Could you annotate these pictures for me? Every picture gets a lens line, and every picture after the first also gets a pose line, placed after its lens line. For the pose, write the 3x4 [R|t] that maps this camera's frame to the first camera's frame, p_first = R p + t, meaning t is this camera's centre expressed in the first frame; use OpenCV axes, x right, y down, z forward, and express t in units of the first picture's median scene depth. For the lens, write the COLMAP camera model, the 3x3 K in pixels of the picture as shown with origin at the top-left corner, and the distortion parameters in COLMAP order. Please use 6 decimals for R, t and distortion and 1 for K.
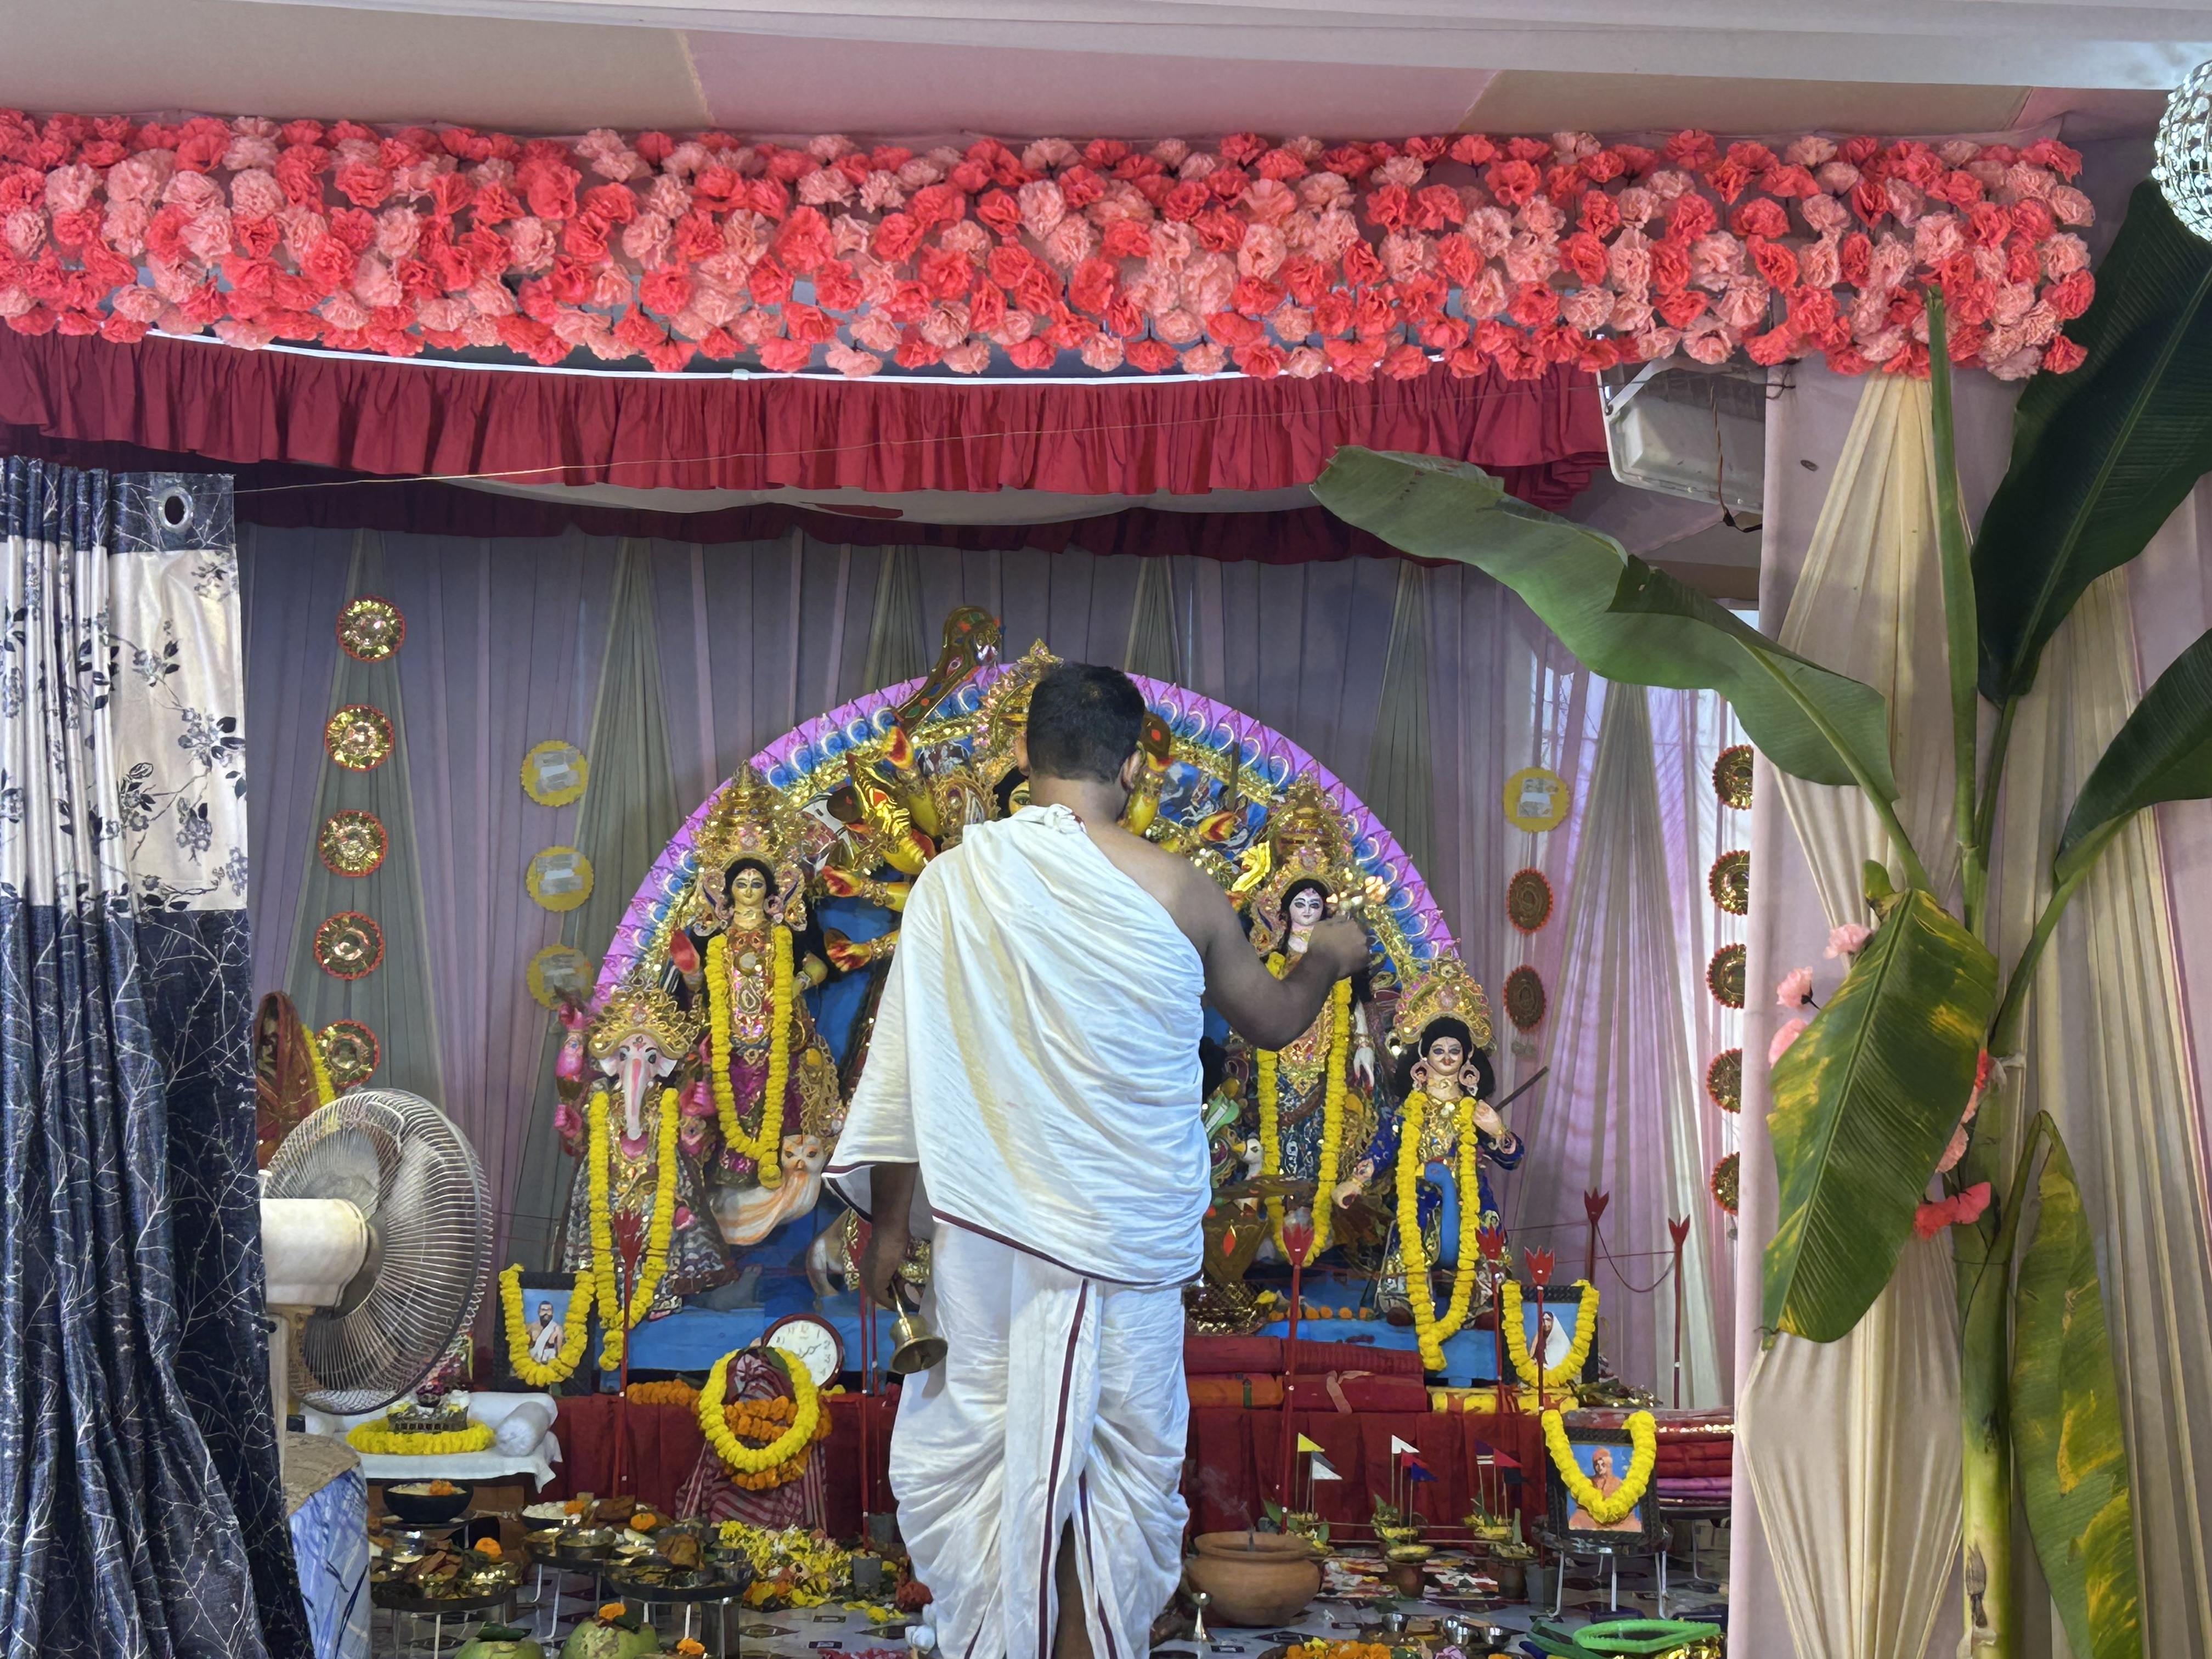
lens RADIAL K [[4173.7, 0, 1112.1], [0, 4173.7, 830.2], [0, 0, 1]] dist [0.000755, 0.000000]
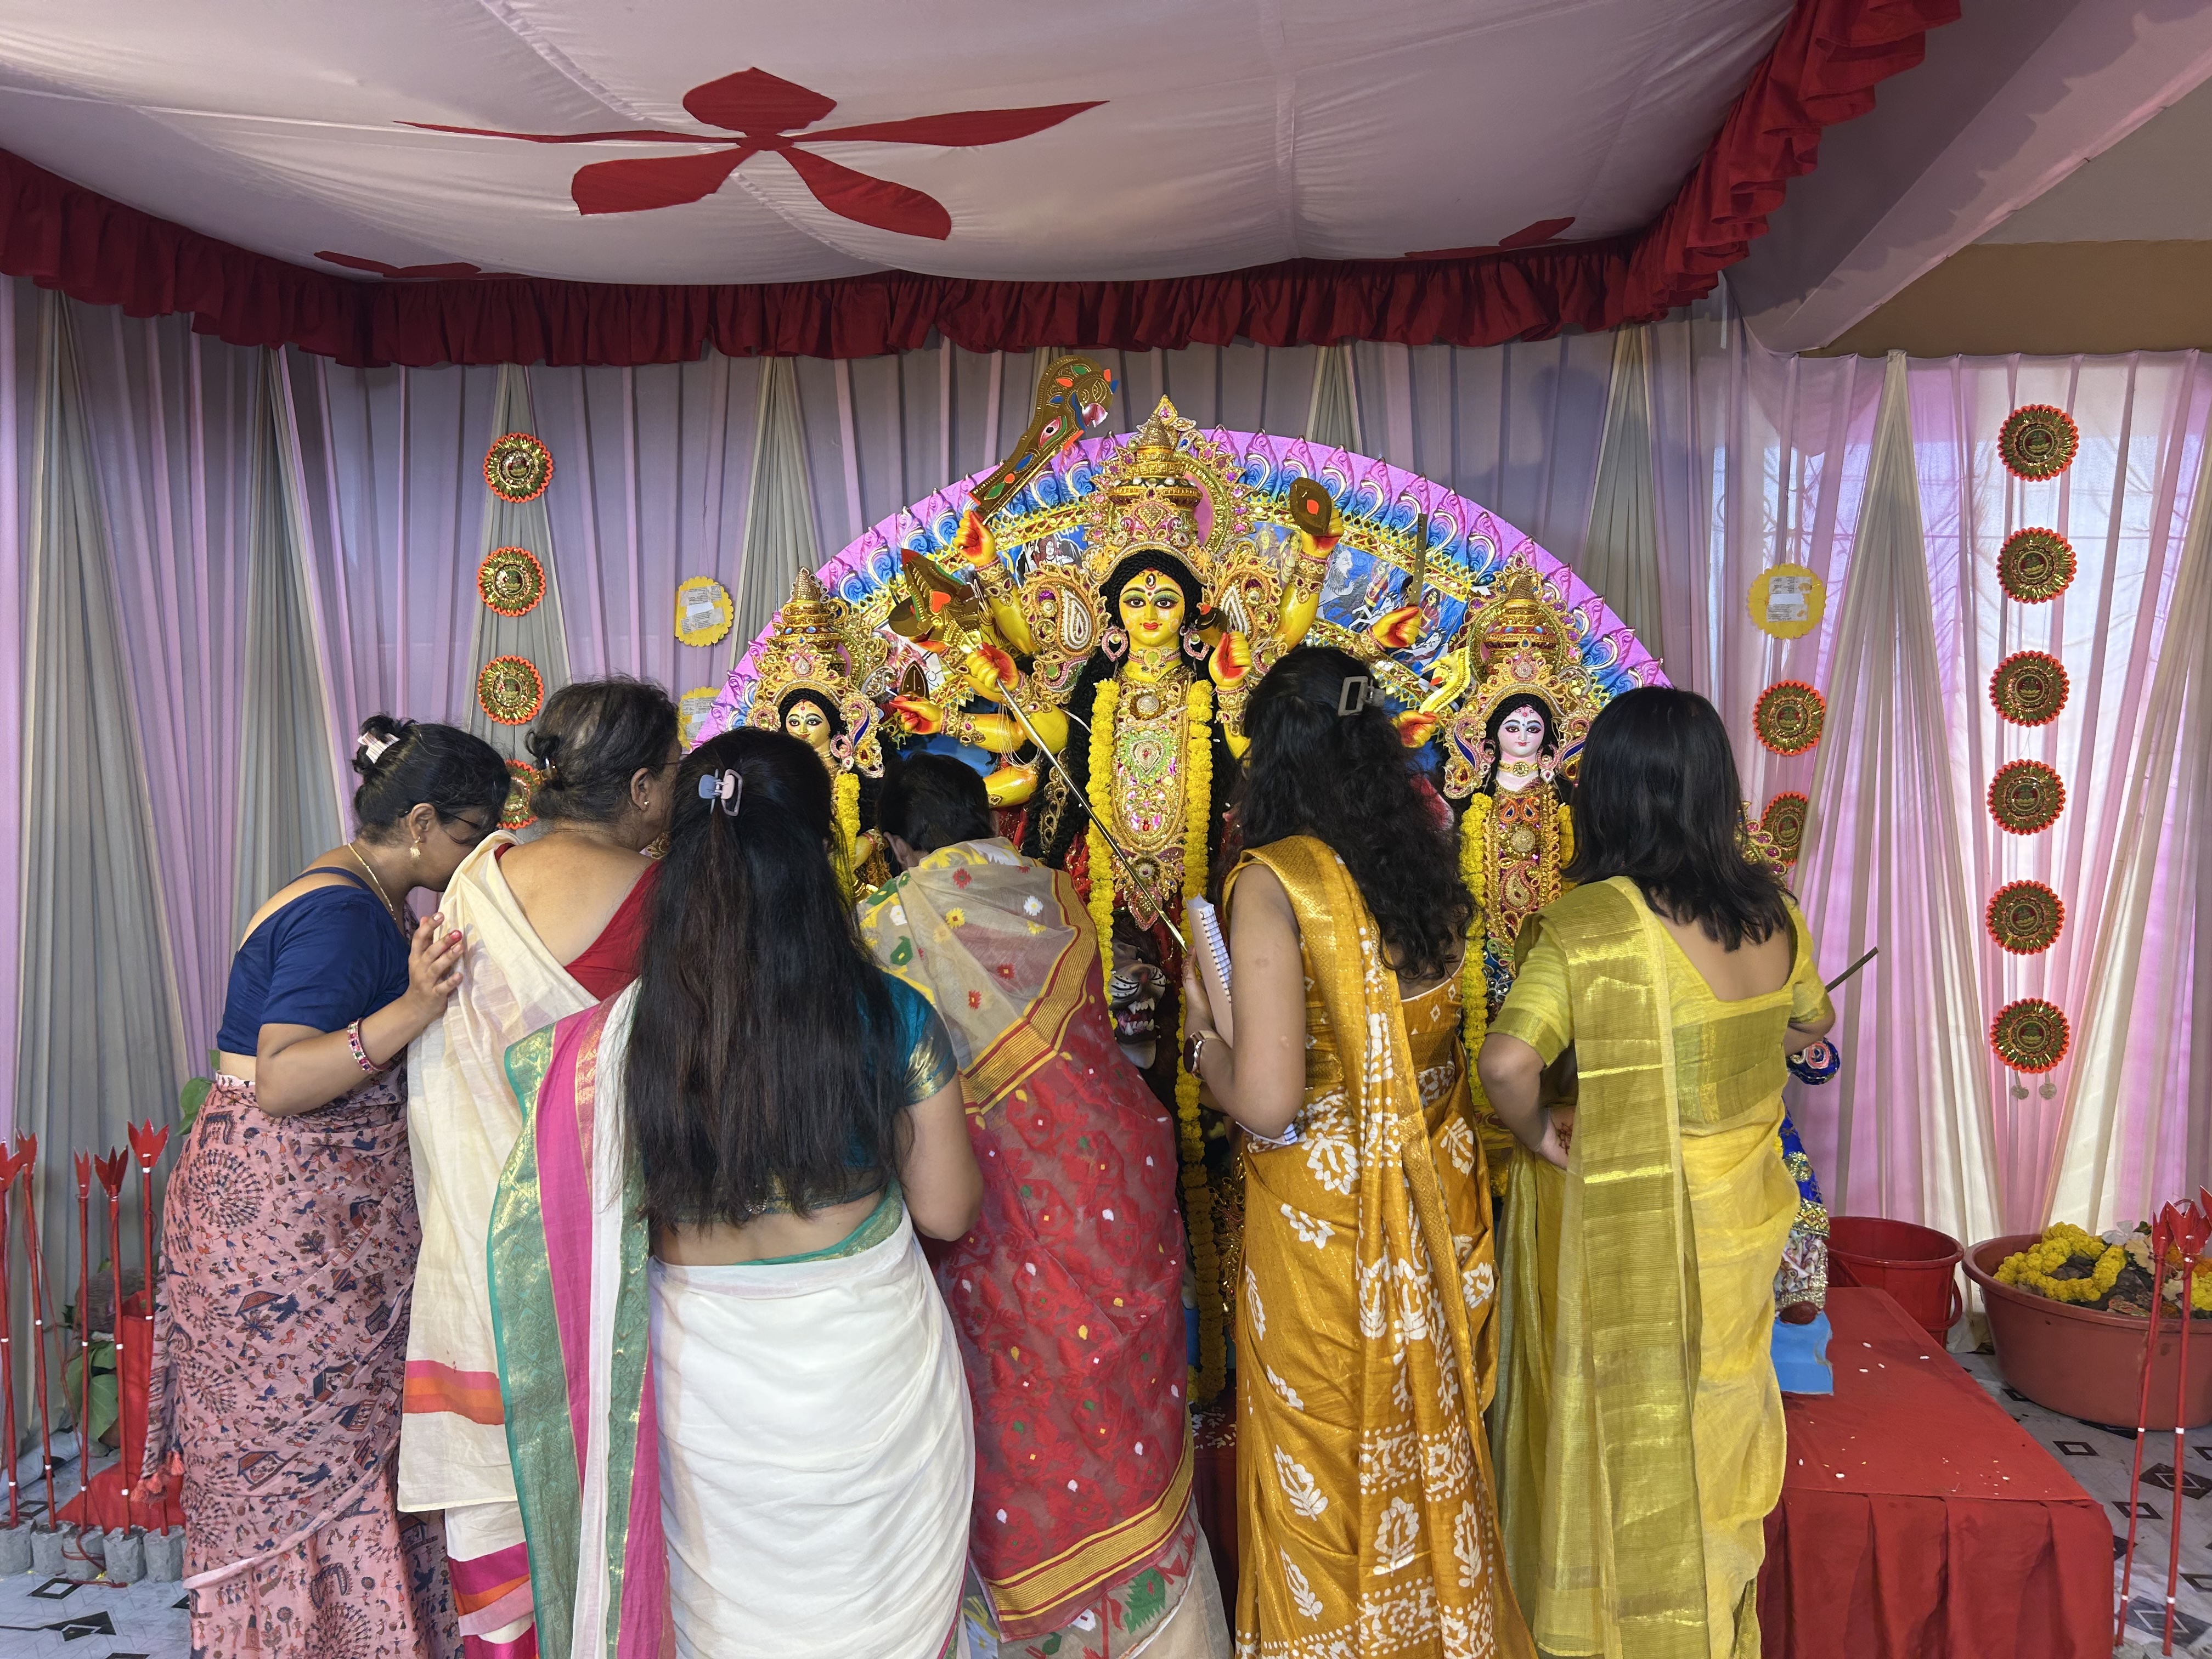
lens RADIAL K [[1676.1, 0, 1092.0], [0, 1676.1, 819.5], [0, 0, 1]] dist [0.012128, -0.010921]
pose [[0.983279, -0.016915, -0.181316, 0.025024], [0.029537, 0.997306, 0.067139, 0.011536], [0.179692, -0.071372, 0.981130, 0.687112]]
